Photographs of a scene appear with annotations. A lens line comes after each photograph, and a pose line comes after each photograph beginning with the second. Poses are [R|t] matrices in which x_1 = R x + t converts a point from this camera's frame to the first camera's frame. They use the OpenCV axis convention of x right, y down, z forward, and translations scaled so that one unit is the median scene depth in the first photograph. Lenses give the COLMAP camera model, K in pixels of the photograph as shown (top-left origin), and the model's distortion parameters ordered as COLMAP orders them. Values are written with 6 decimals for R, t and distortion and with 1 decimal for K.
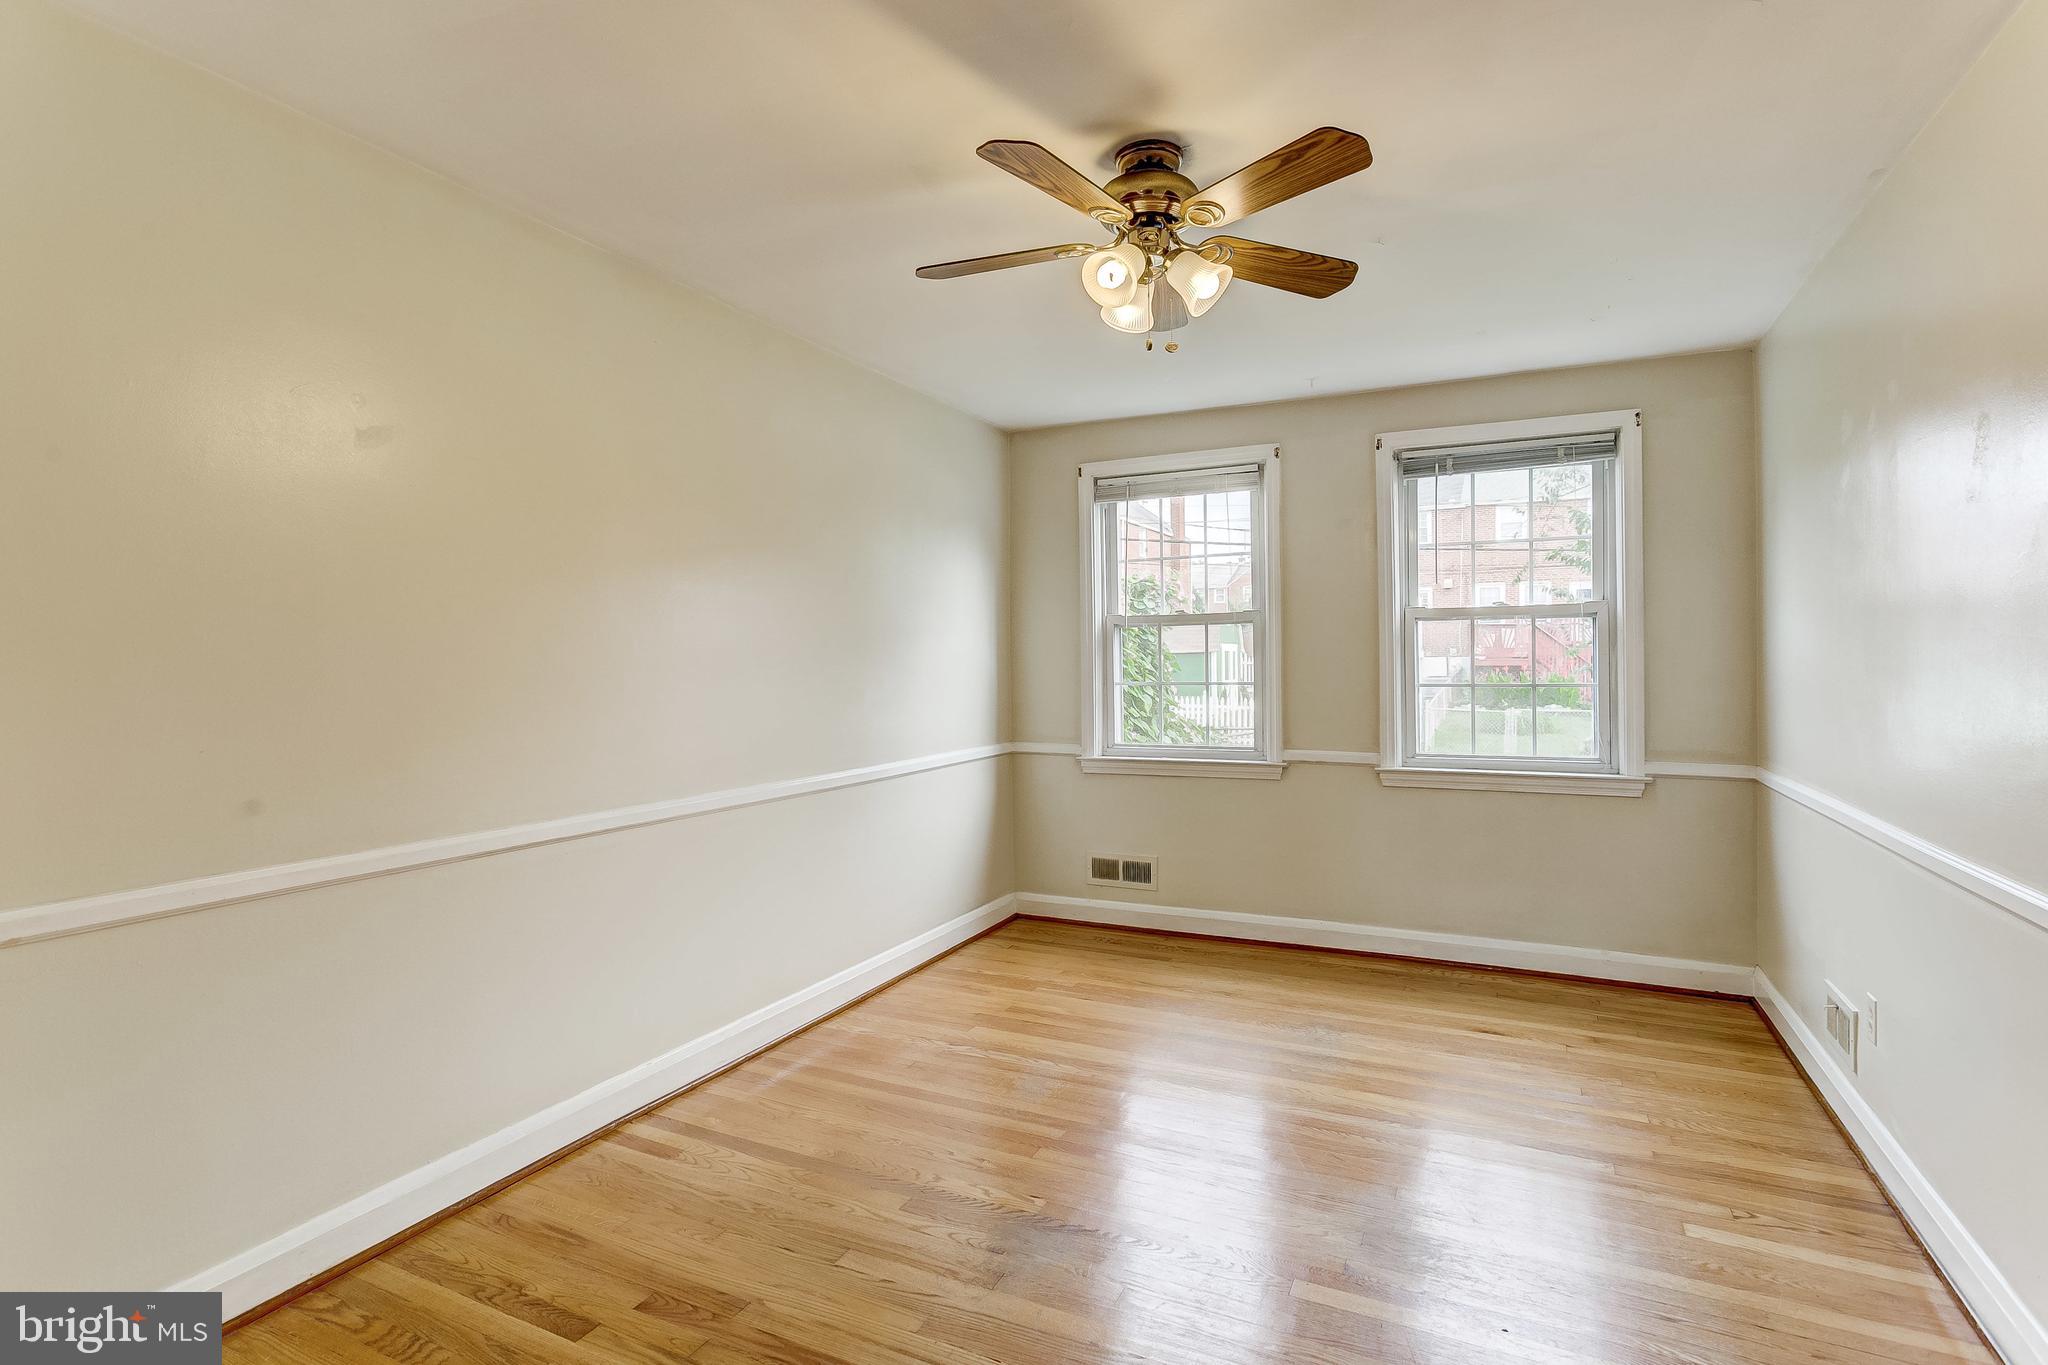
lens RADIAL K [[978.0, 0, 1070.0], [0, 978.0, 668.5], [0, 0, 1]] dist [-0.003663, 0.002767]
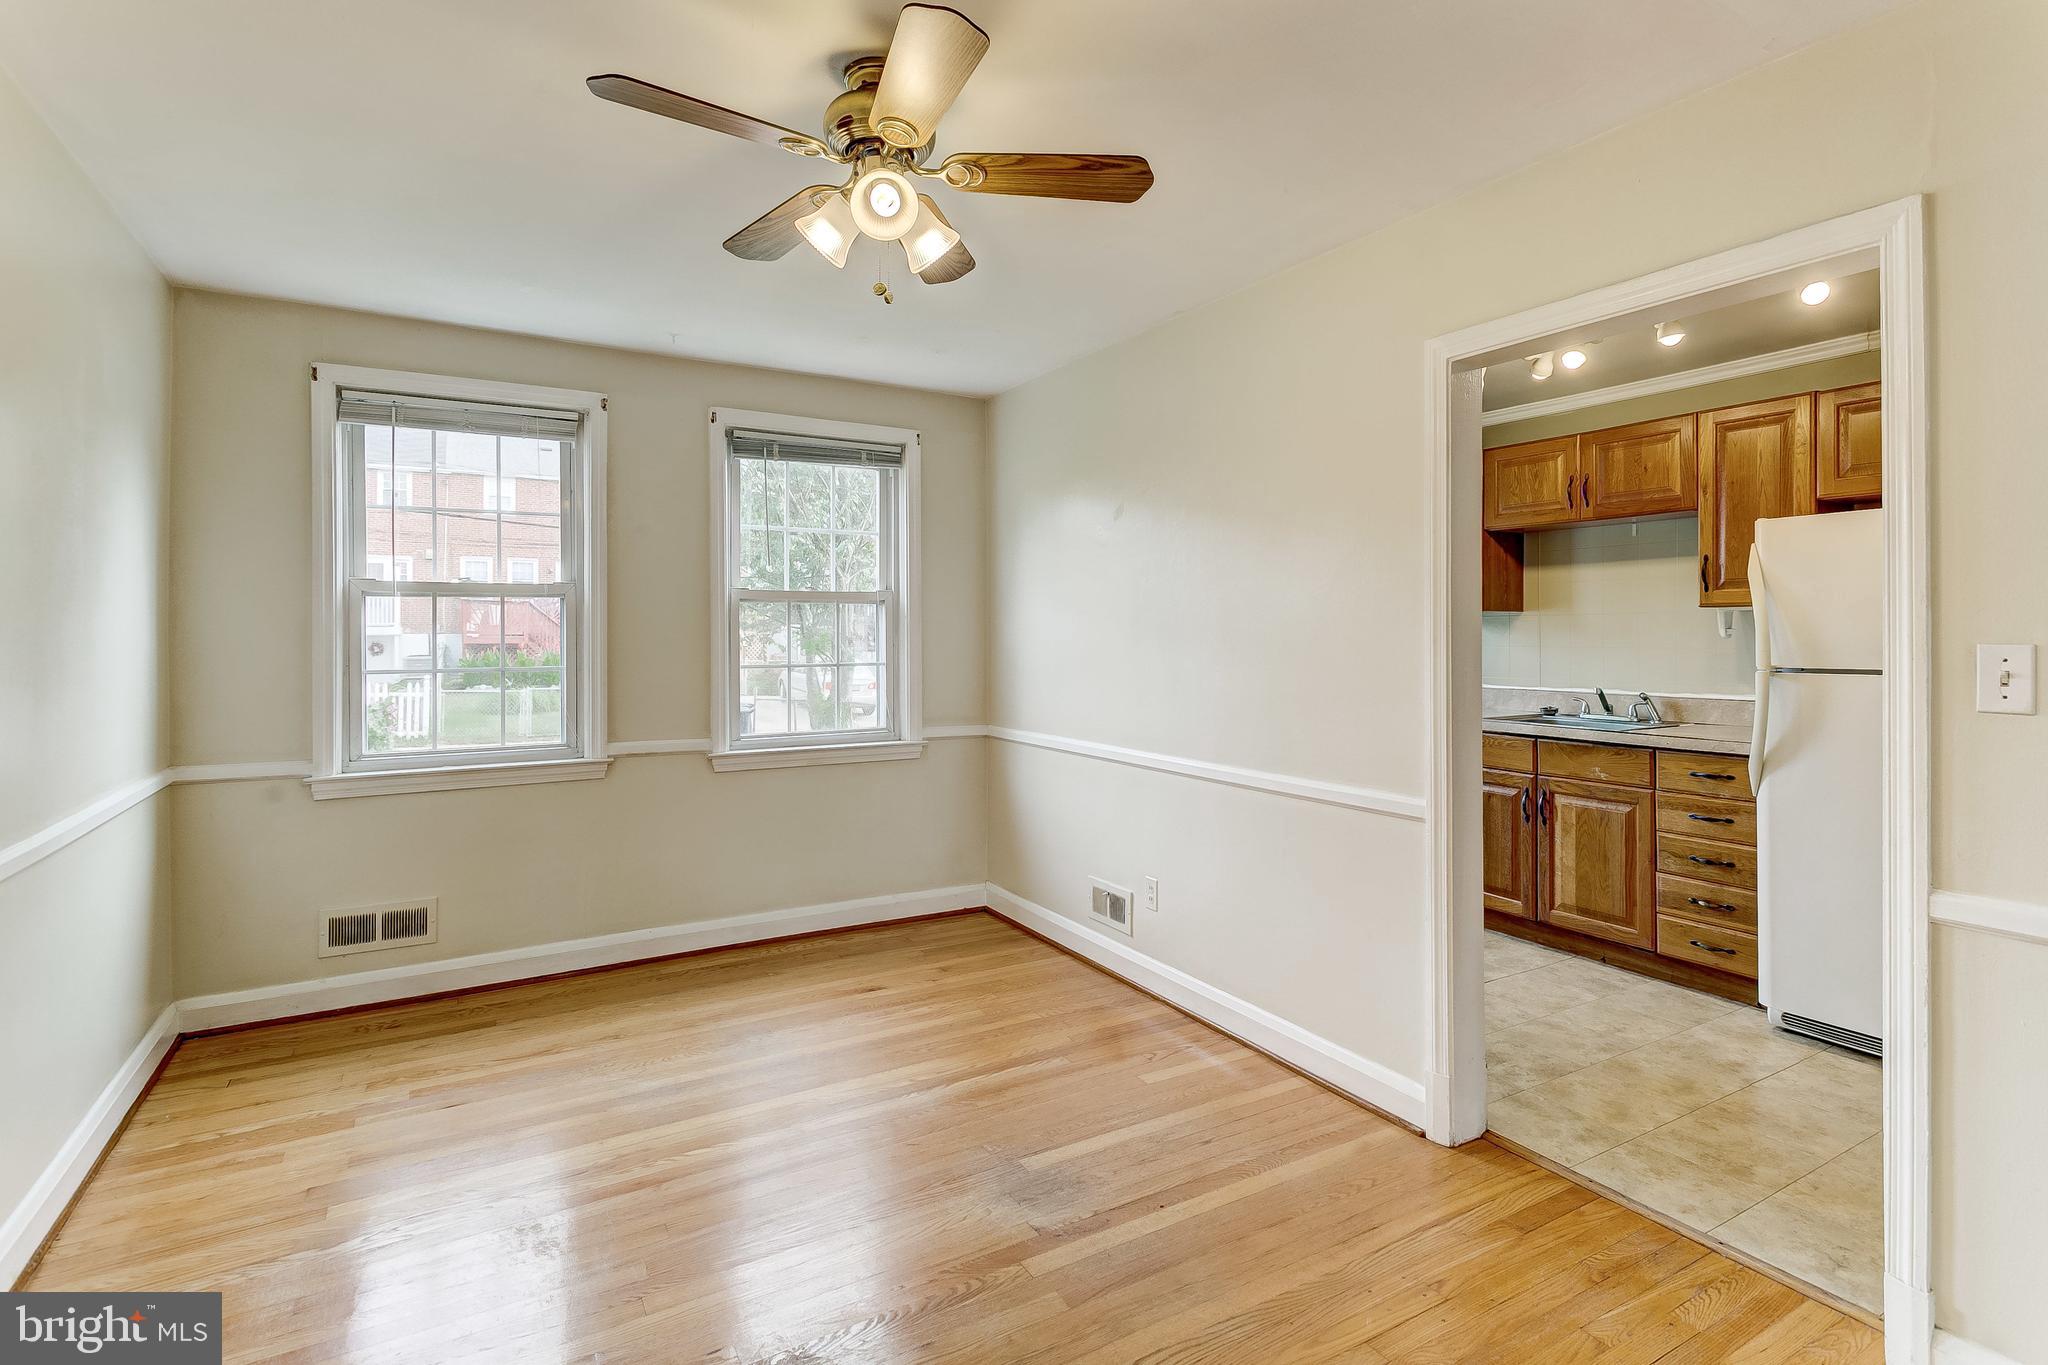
lens RADIAL K [[978.0, 0, 1012.8], [0, 978.0, 628.9], [0, 0, 1]] dist [-0.003663, 0.002767]
pose [[0.584928, 0.011769, 0.811000, -0.292731], [0.002348, 0.999866, -0.016203, -0.004585], [-0.811082, 0.011382, 0.584822, 0.201070]]
